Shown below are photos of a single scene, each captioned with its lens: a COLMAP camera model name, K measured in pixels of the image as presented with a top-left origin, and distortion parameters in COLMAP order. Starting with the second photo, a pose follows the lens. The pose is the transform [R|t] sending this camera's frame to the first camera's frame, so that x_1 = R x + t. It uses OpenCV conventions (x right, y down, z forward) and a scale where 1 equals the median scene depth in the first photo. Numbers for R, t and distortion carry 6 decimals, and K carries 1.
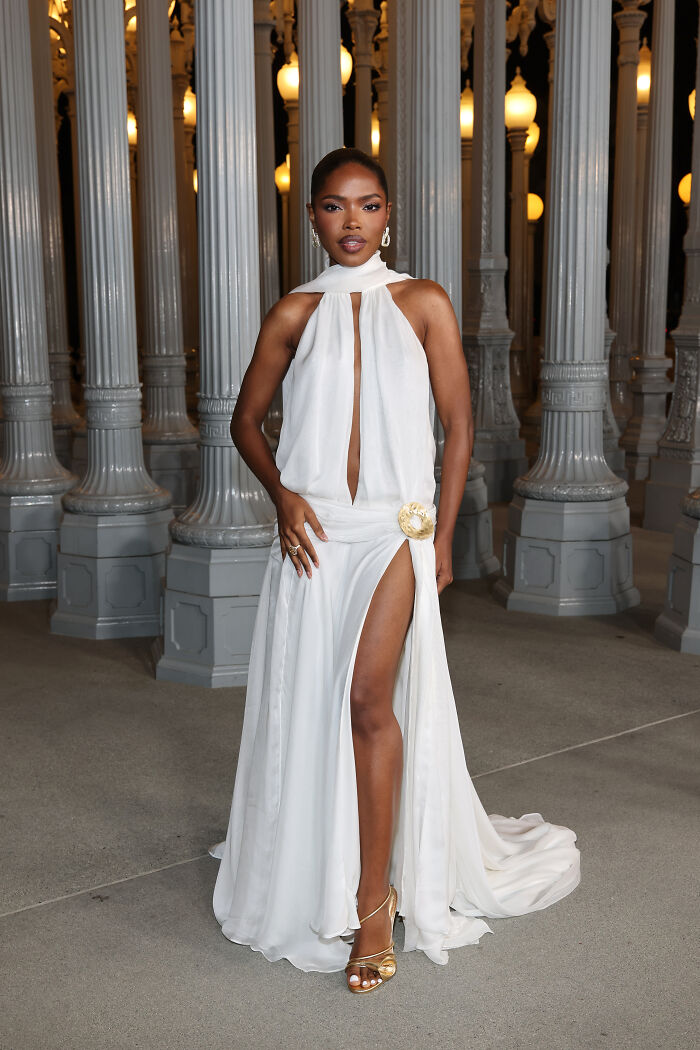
lens RADIAL K [[1291.4, 0, 346.8], [0, 1291.4, 545.2], [0, 0, 1]] dist [0.001256, -0.002268]
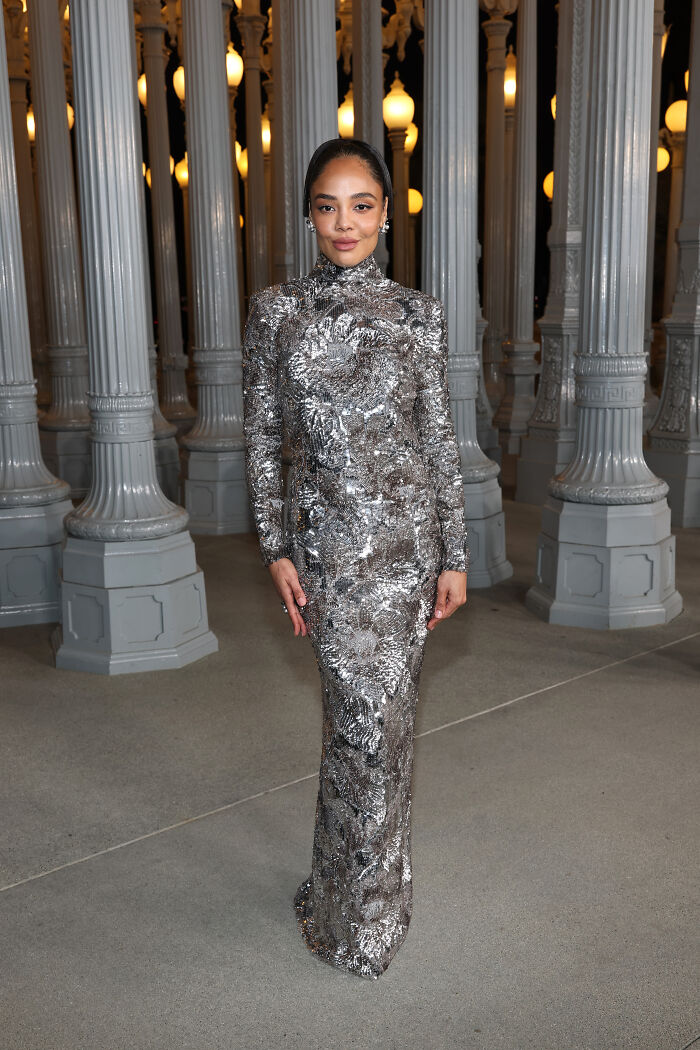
lens RADIAL K [[1150.4, 0, 366.2], [0, 1150.4, 556.5], [0, 0, 1]] dist [0.000950, -0.001385]
pose [[0.995415, -0.027458, 0.091622, 0.014906], [0.023169, 0.998600, 0.047550, -0.019075], [-0.092800, -0.045209, 0.994658, 0.044538]]
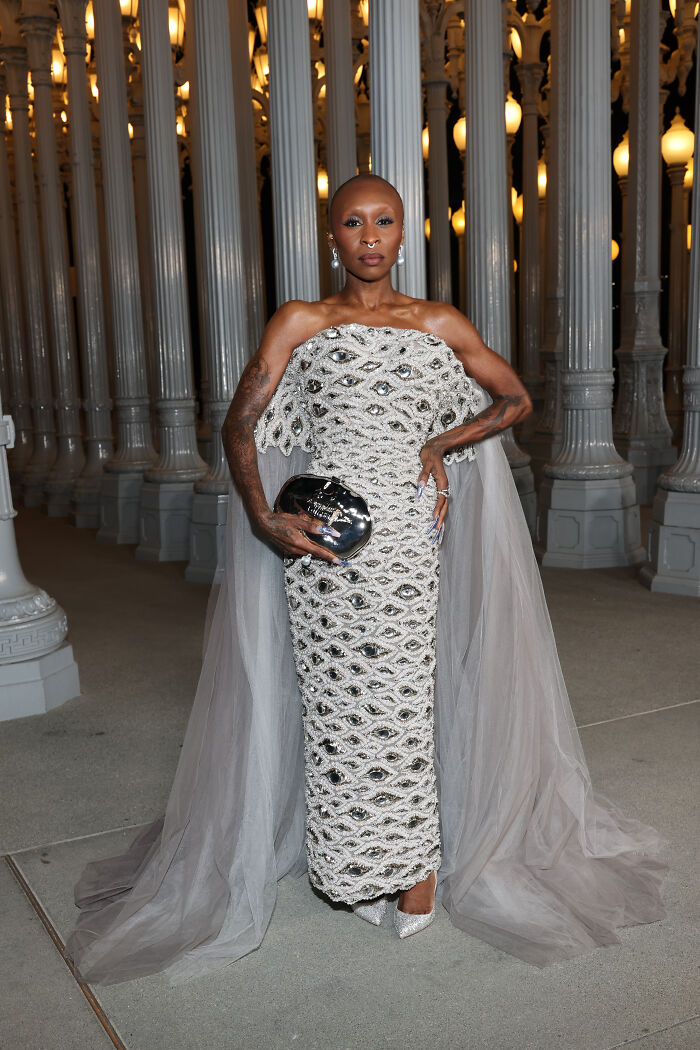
lens RADIAL K [[1178.9, 0, 321.7], [0, 1178.9, 576.3], [0, 0, 1]] dist [0.004155, -0.011358]
pose [[0.985504, 0.001911, -0.169639, 0.015999], [-0.000491, 0.999965, 0.008409, 0.026713], [0.169649, -0.008203, 0.985470, -0.046099]]
